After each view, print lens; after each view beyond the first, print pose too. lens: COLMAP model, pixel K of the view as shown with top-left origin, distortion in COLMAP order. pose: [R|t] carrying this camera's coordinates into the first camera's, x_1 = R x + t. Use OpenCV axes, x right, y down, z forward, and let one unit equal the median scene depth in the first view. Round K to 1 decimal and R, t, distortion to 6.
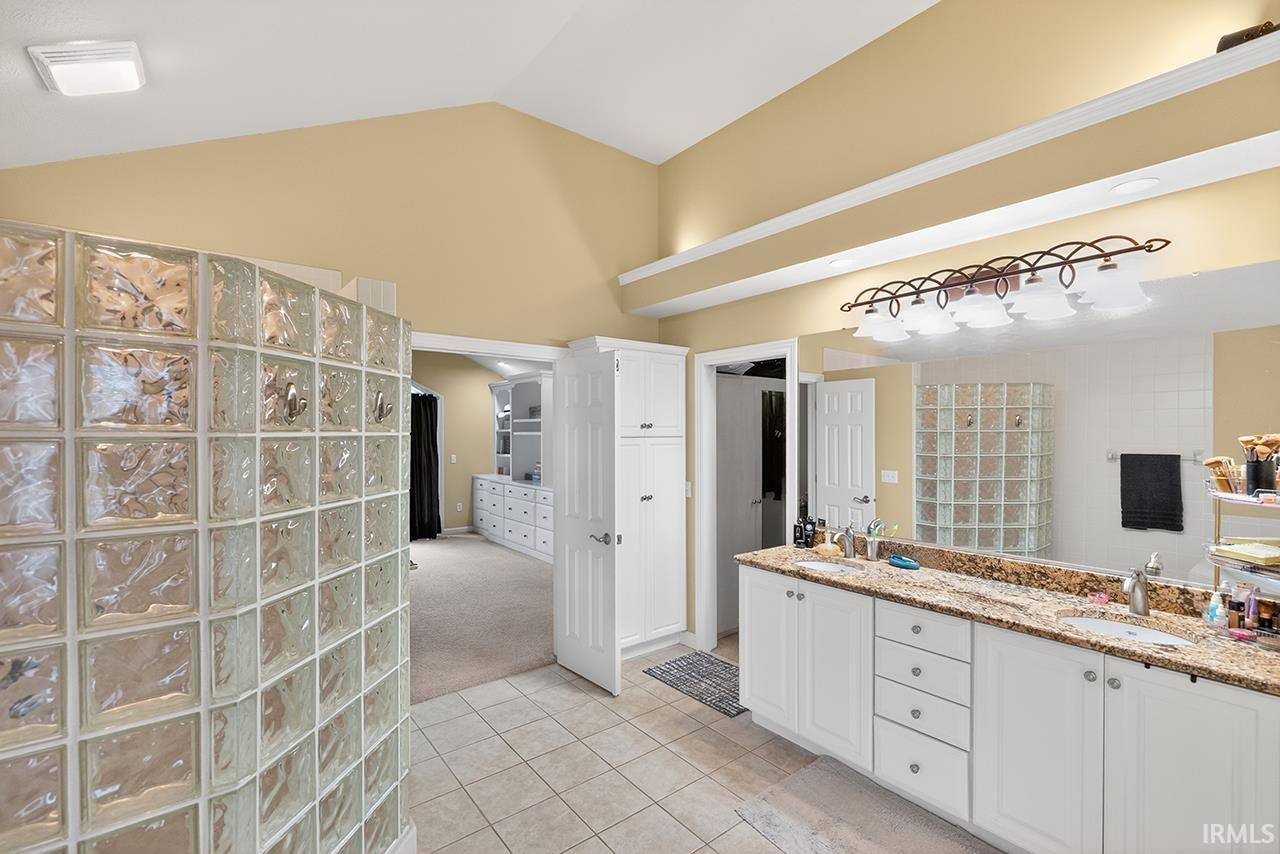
lens RADIAL K [[559.6, 0, 632.3], [0, 559.6, 420.1], [0, 0, 1]] dist [0.001005, 0.000260]
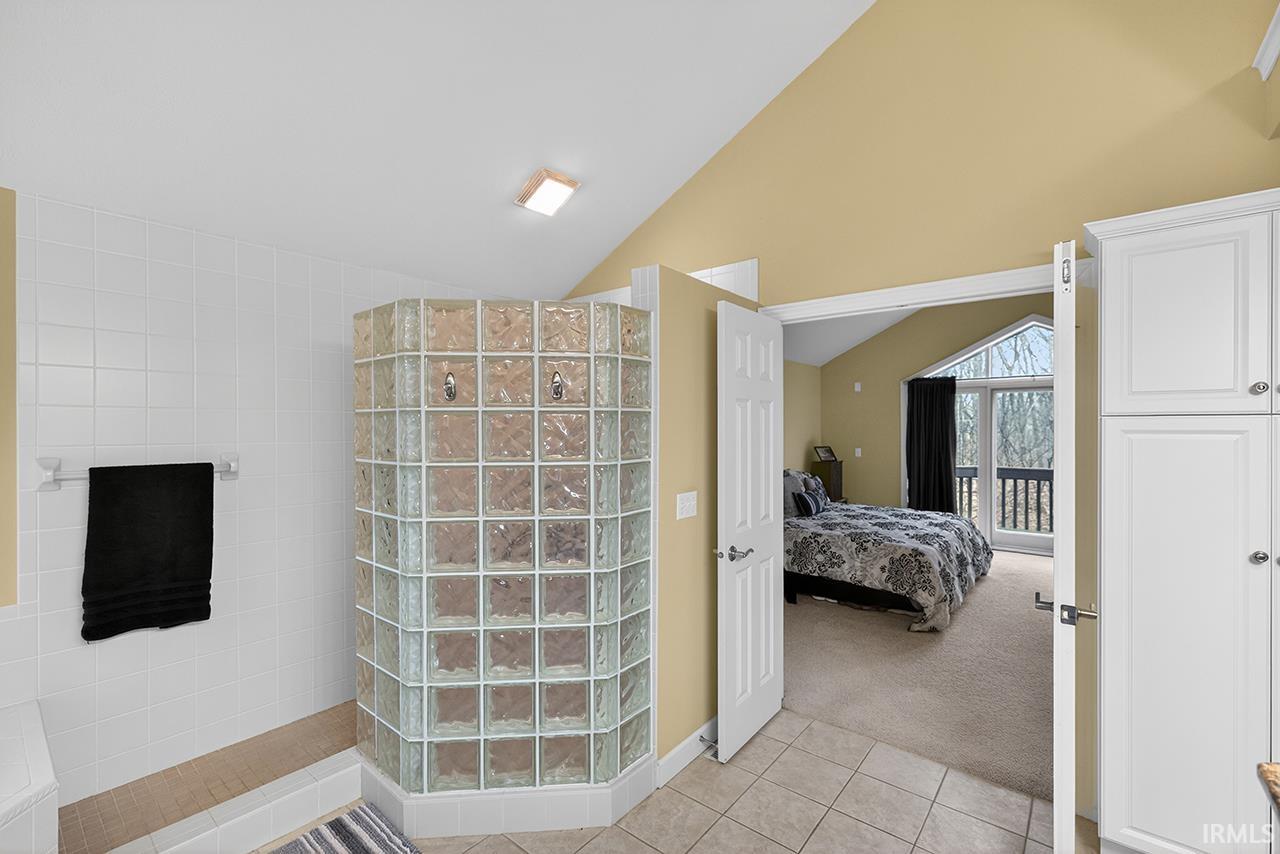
lens RADIAL K [[559.6, 0, 632.3], [0, 559.6, 420.1], [0, 0, 1]] dist [0.001005, 0.000260]
pose [[0.223172, -0.002249, -0.974776, 0.155437], [0.015080, 0.999886, 0.001145, 0.010802], [0.974662, -0.014955, 0.223180, 0.202410]]
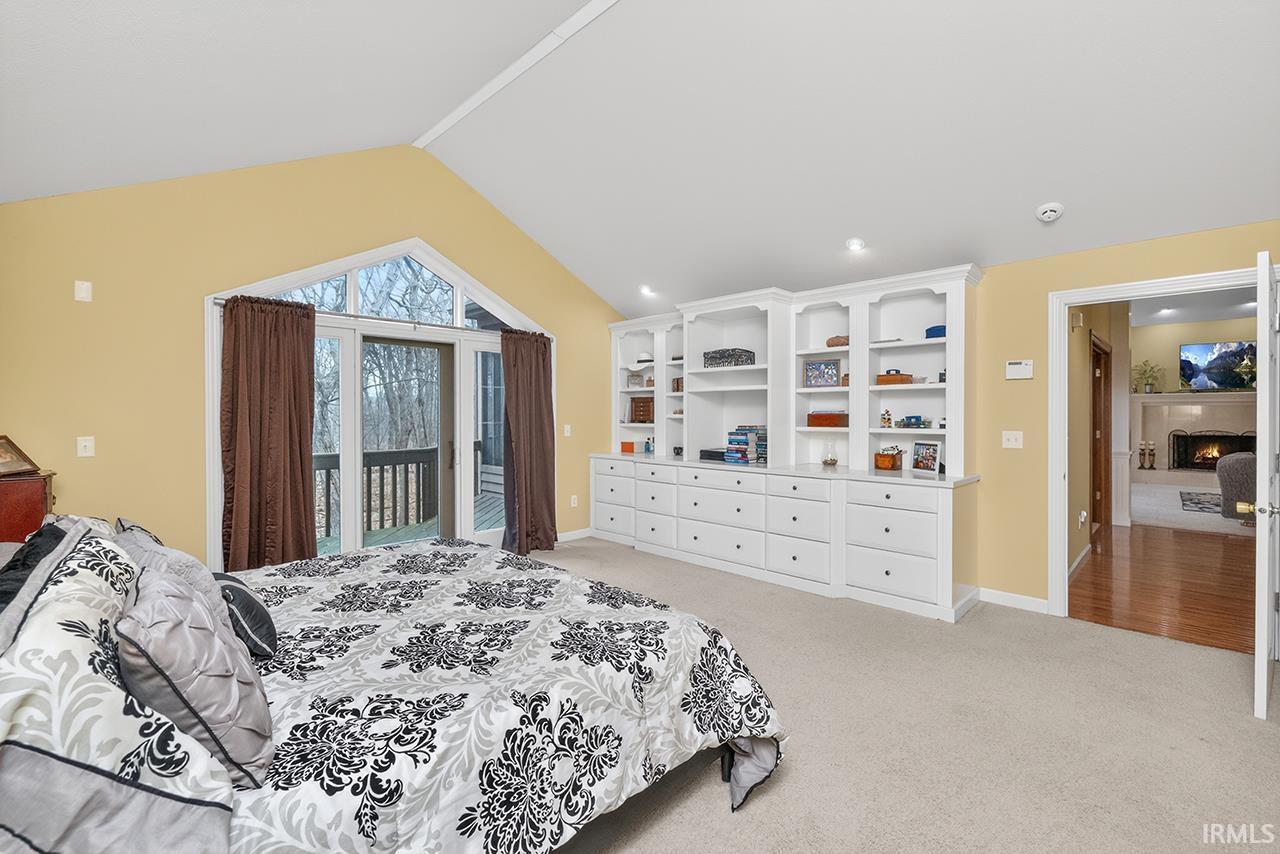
lens RADIAL K [[562.2, 0, 643.9], [0, 562.2, 411.5], [0, 0, 1]] dist [-0.000337, -0.000062]
pose [[0.989955, 0.006842, 0.141219, -0.336324], [-0.009007, 0.999851, 0.014694, 0.037137], [-0.141097, -0.015818, 0.989869, 0.330844]]
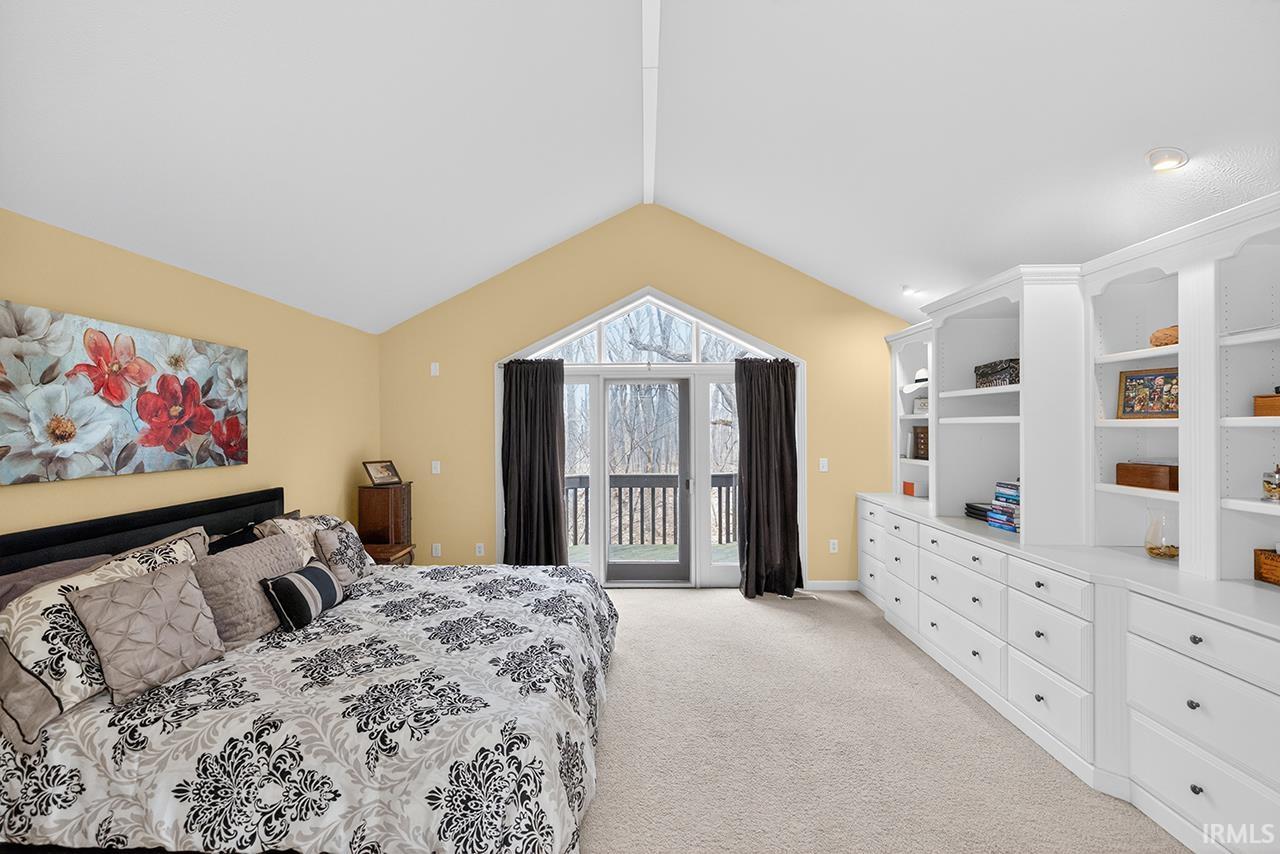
lens RADIAL K [[559.6, 0, 632.3], [0, 559.6, 420.1], [0, 0, 1]] dist [0.001005, 0.000260]
pose [[0.781837, -0.001355, -0.623482, -0.111023], [0.009703, 0.999903, 0.009994, 0.014746], [0.623408, -0.013863, 0.781774, 0.426708]]
